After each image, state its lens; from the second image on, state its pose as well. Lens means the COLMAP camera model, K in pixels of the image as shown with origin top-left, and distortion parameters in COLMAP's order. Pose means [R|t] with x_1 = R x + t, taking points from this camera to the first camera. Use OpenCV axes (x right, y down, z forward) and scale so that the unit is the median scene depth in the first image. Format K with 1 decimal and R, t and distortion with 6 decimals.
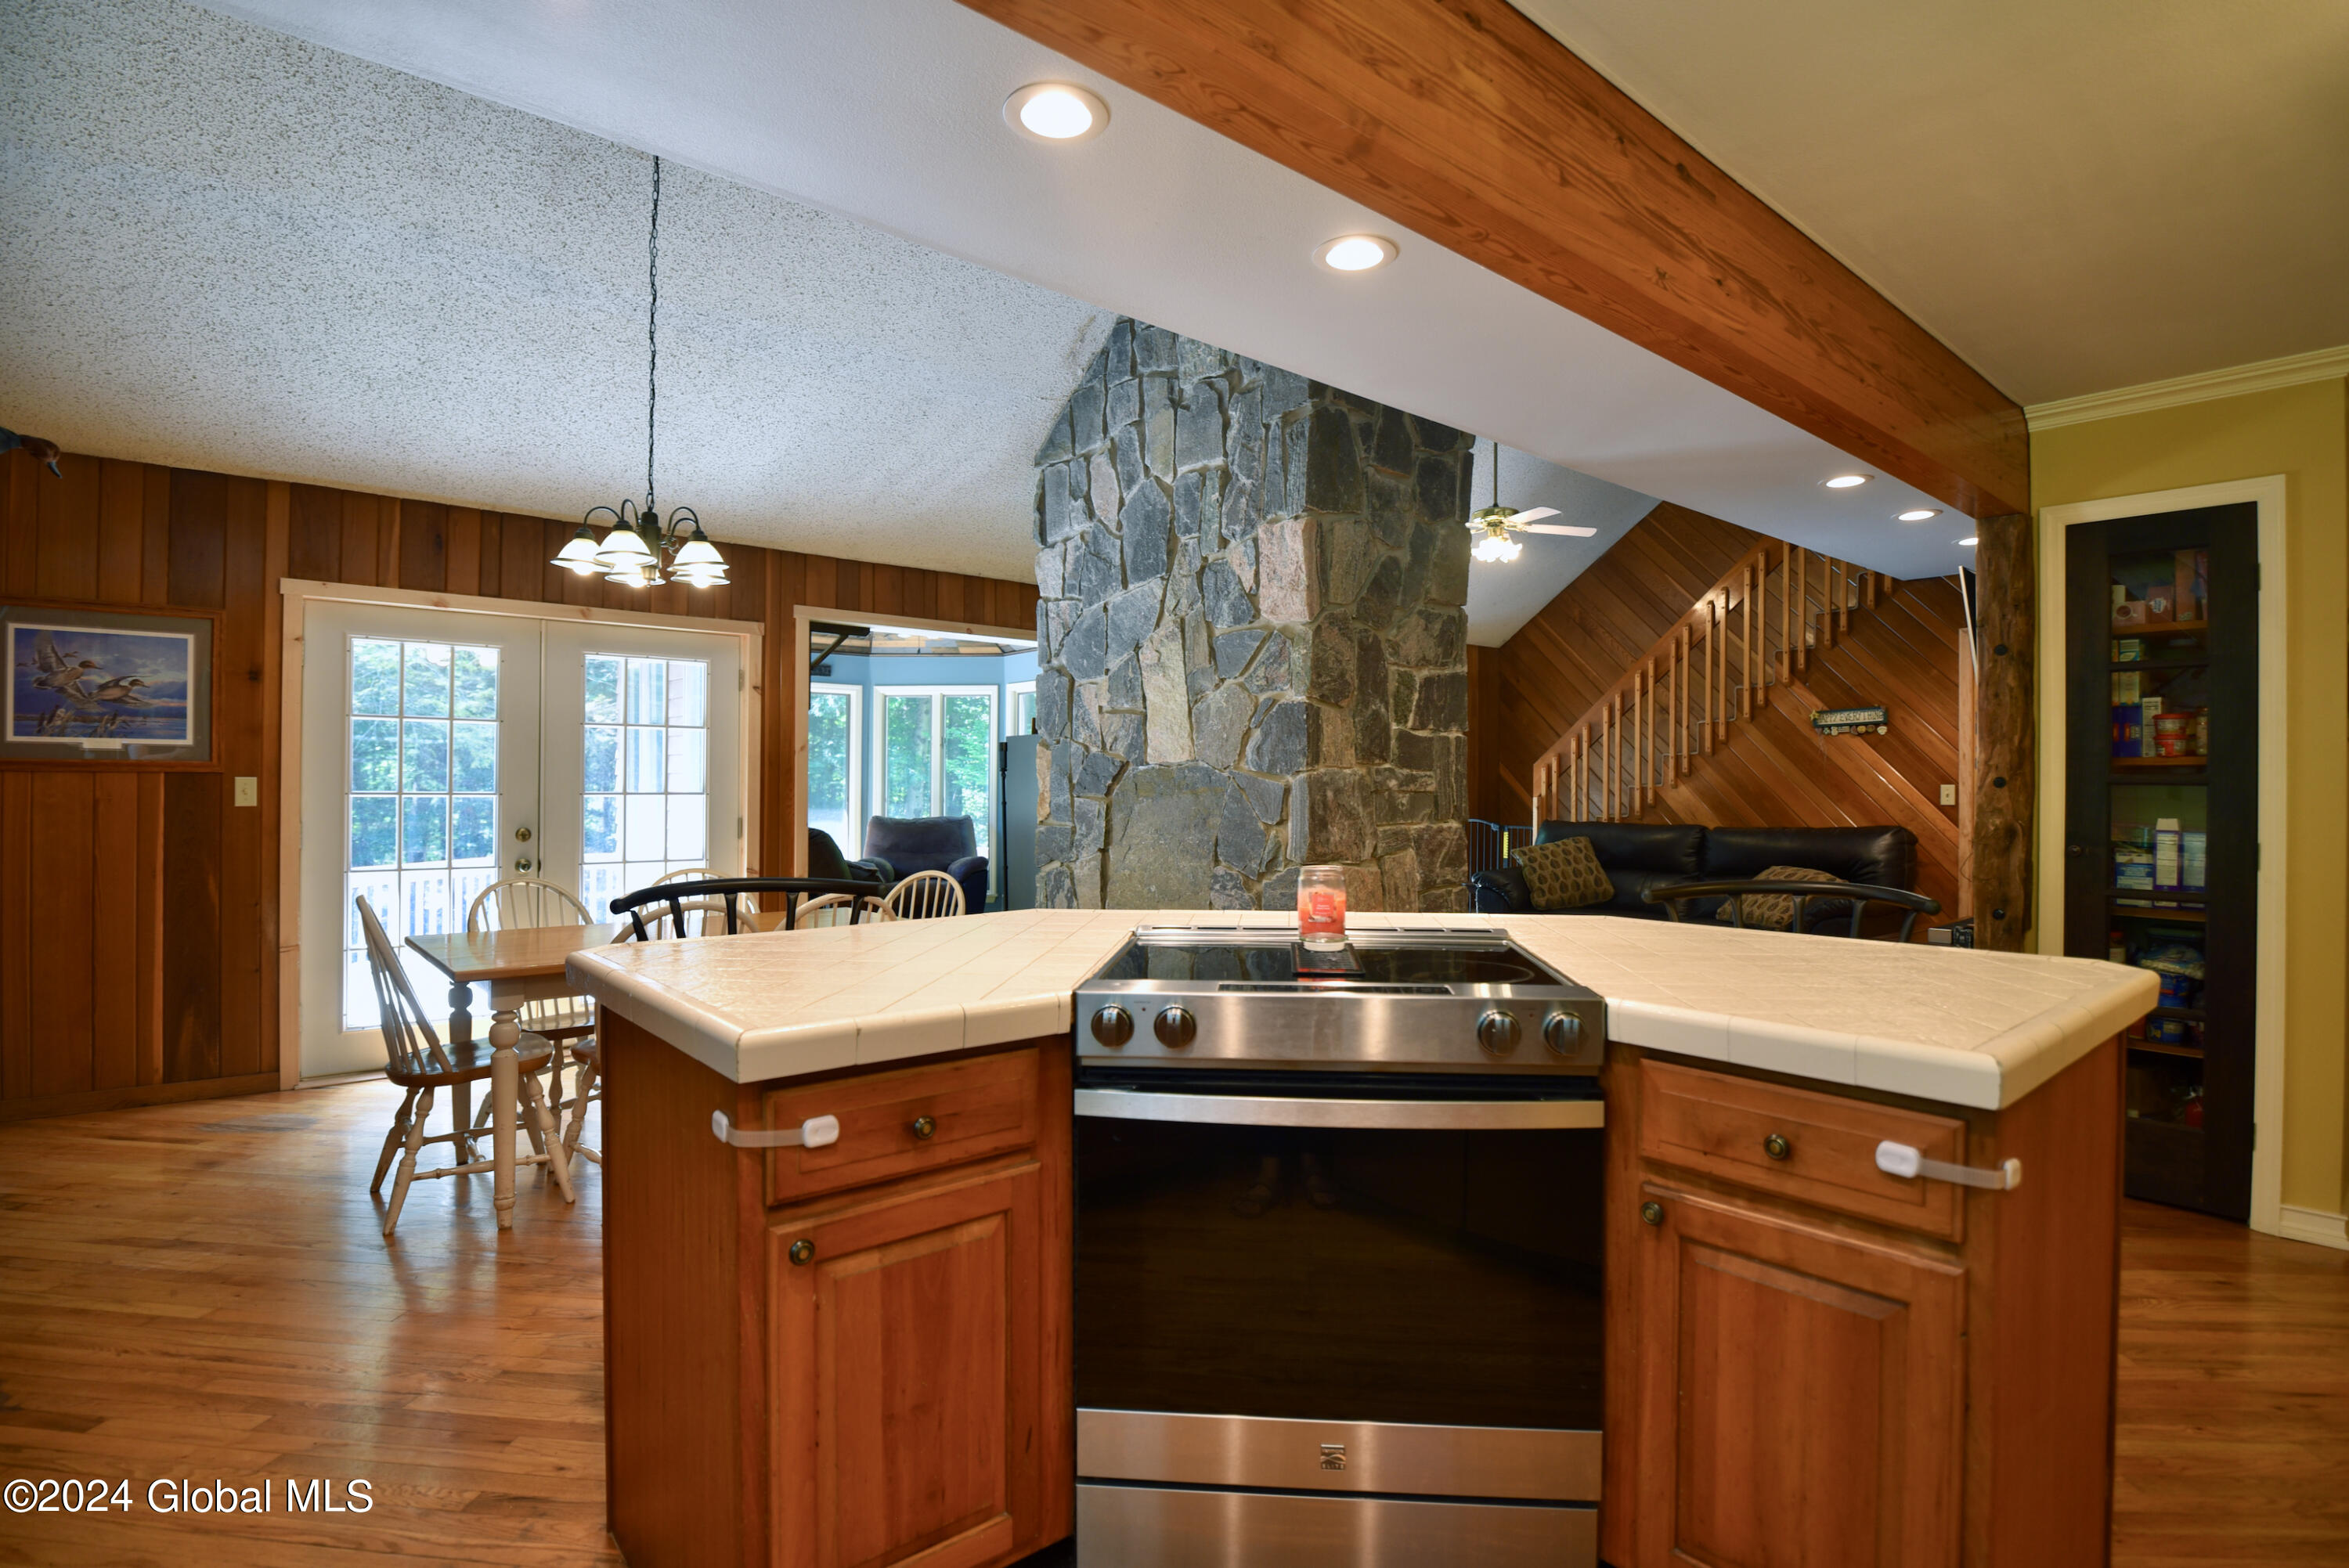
lens RADIAL K [[1144.7, 0, 1183.5], [0, 1144.7, 780.5], [0, 0, 1]] dist [-0.022837, -0.004969]
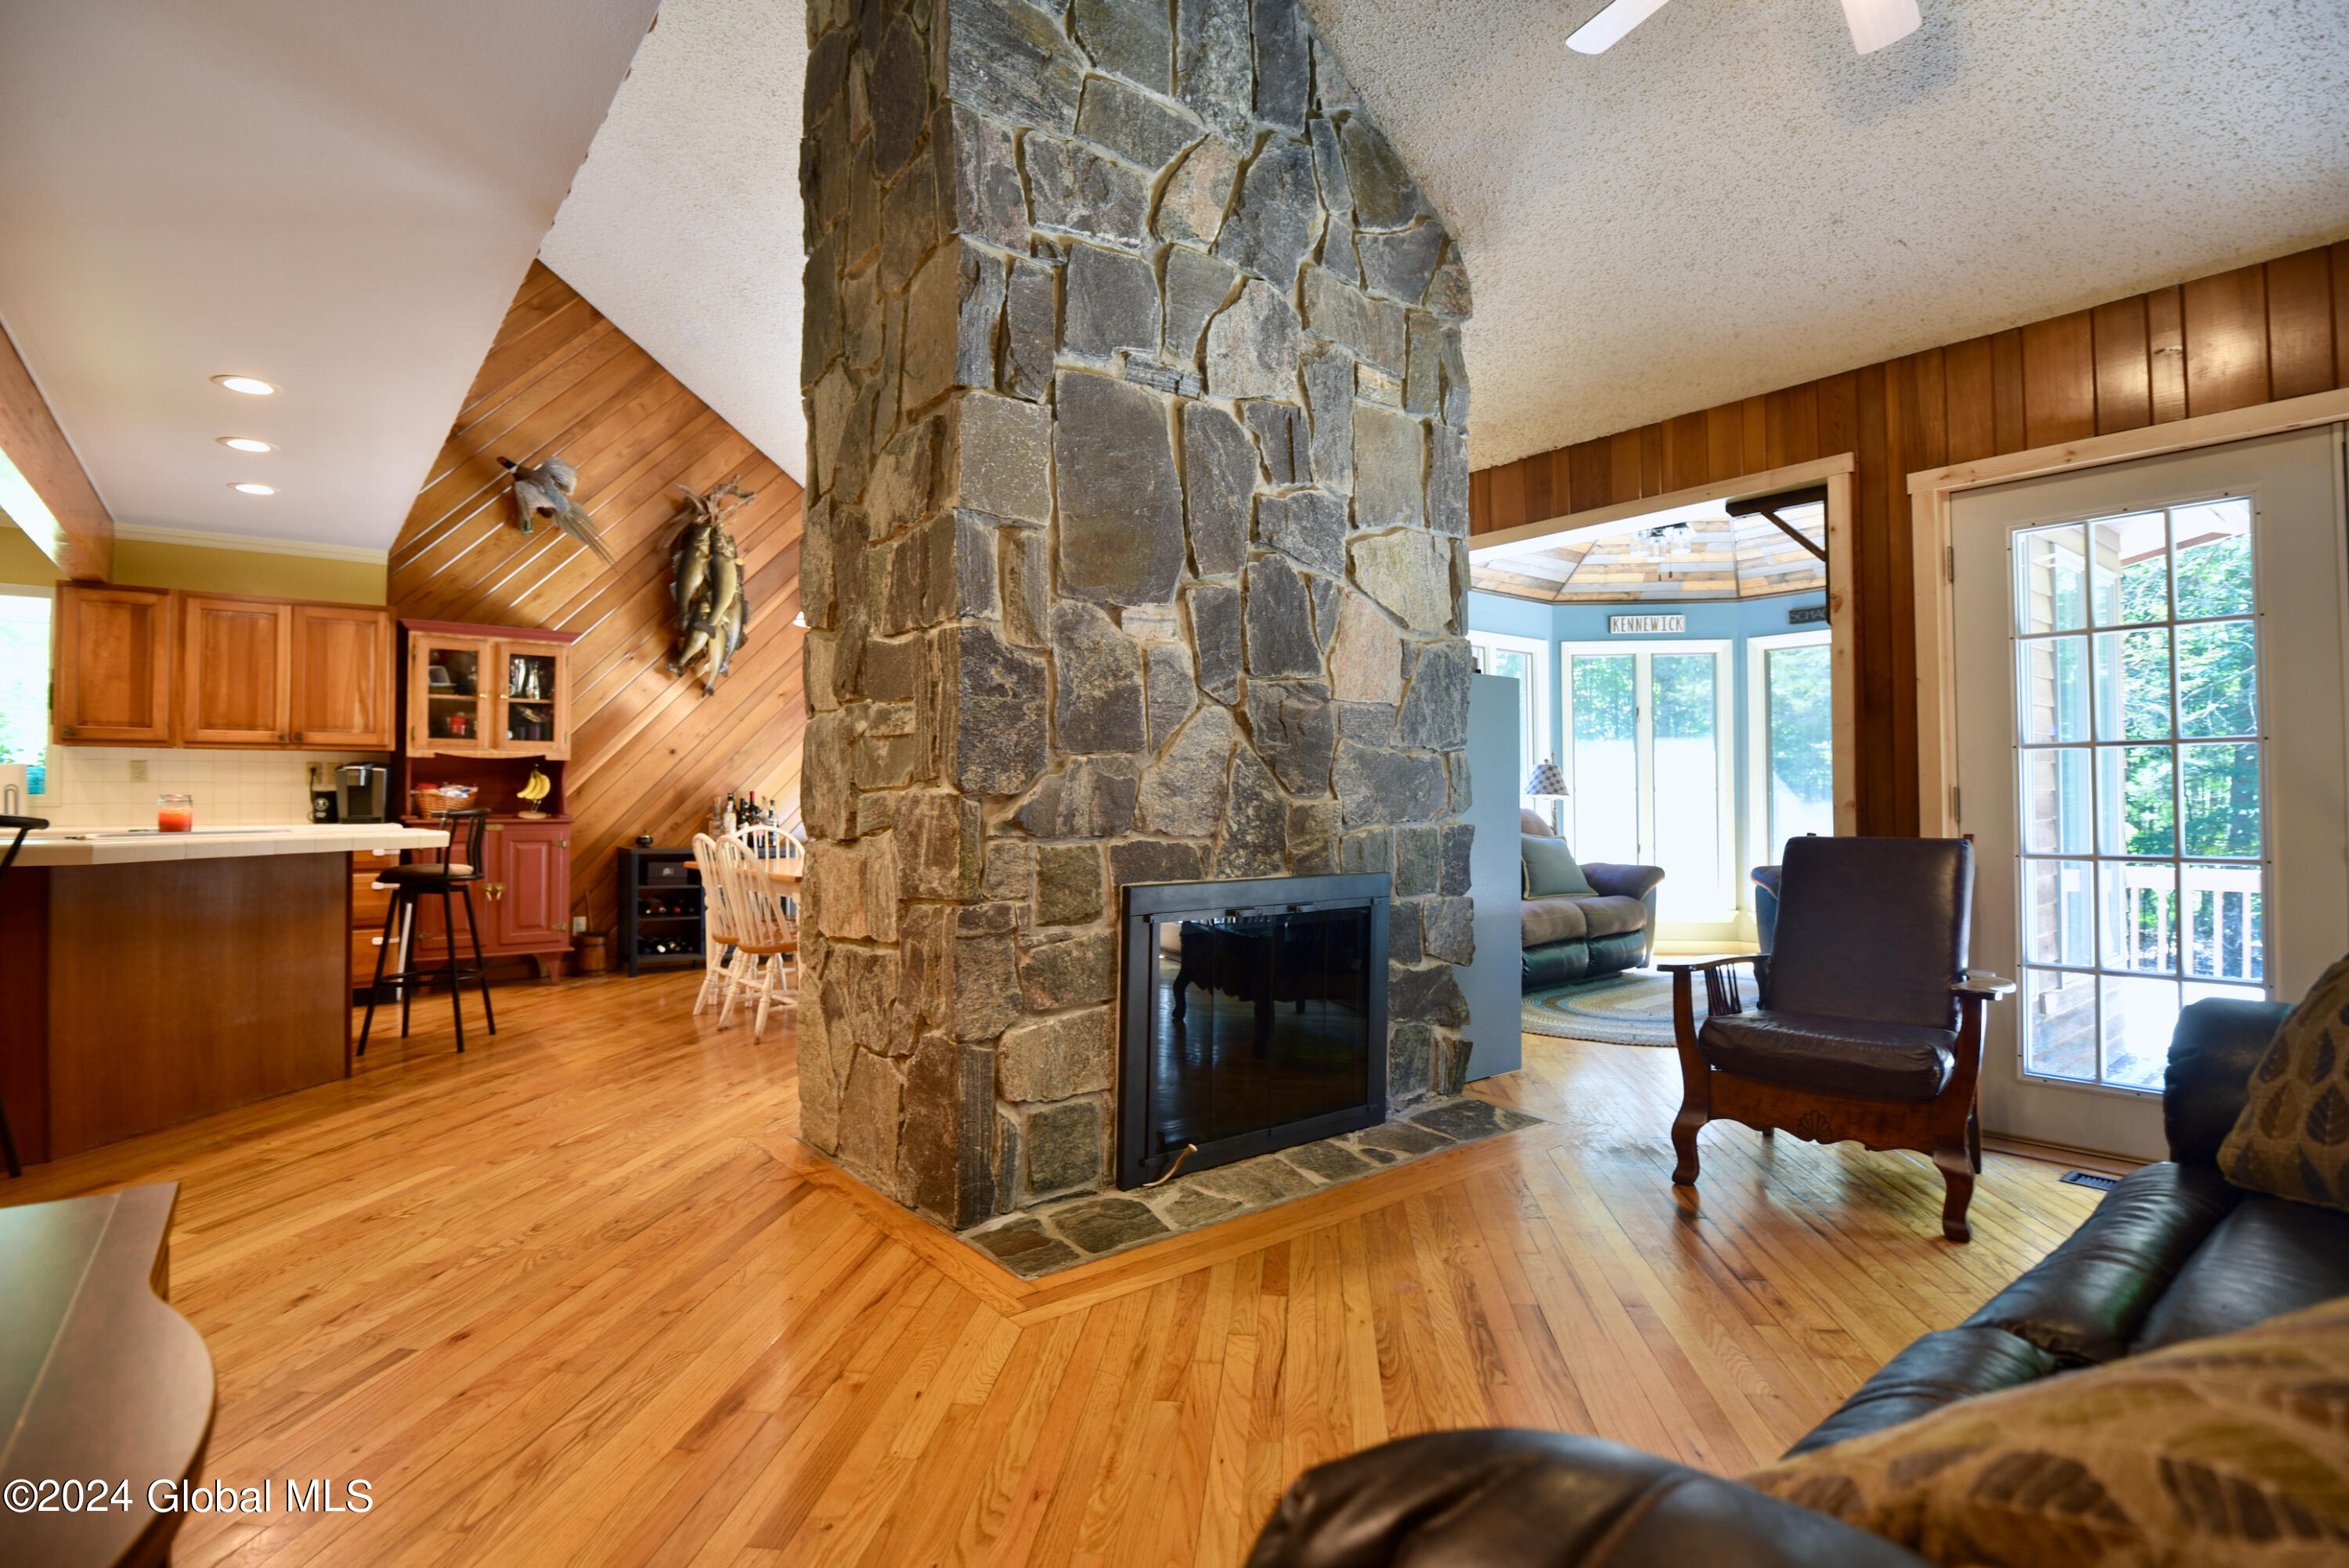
lens RADIAL K [[1144.7, 0, 1183.5], [0, 1144.7, 780.5], [0, 0, 1]] dist [-0.022837, -0.004969]
pose [[-0.021914, -0.022281, -0.999512, 0.633580], [0.008989, 0.999707, -0.022482, 0.037797], [0.999719, -0.009477, -0.021707, 0.910171]]
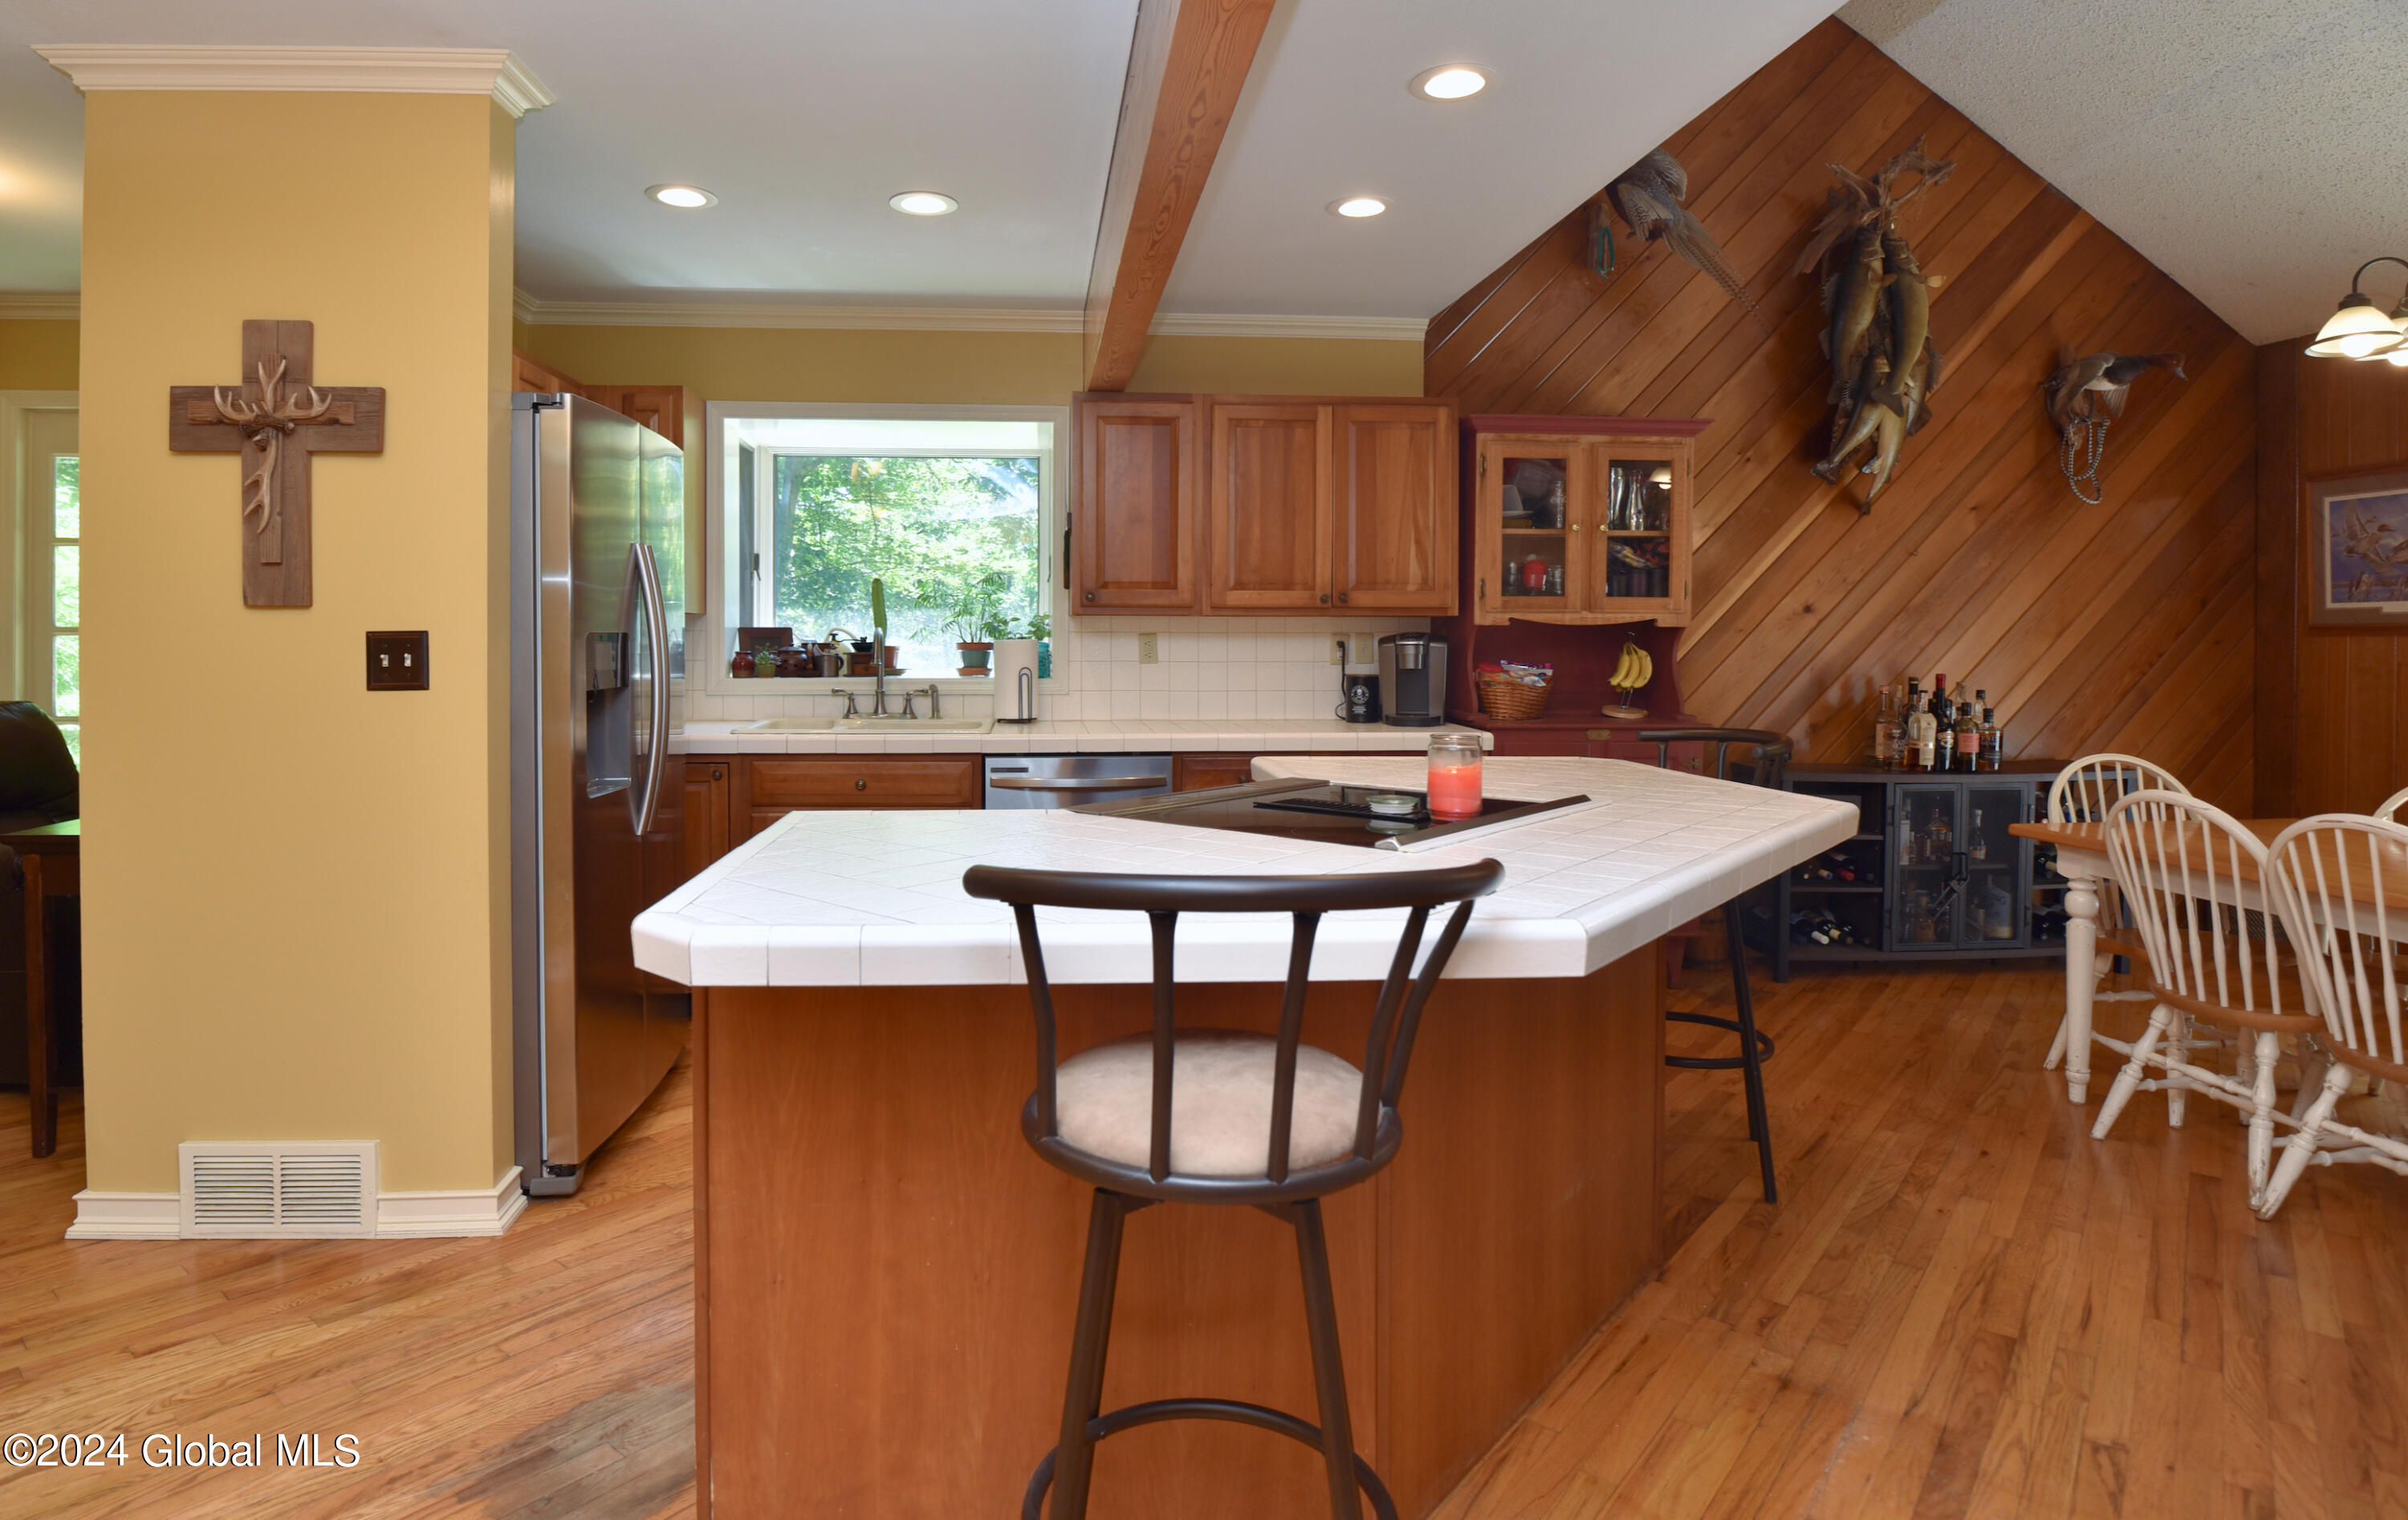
lens RADIAL K [[1272.3, 0, 1113.8], [0, 1272.3, 647.8], [0, 0, 1]] dist [-0.024660, -0.003228]
pose [[-0.592848, -0.001852, -0.805313, 0.376847], [-0.001209, 0.999998, -0.001410, 0.003682], [0.805314, 0.000137, -0.592849, 0.484089]]
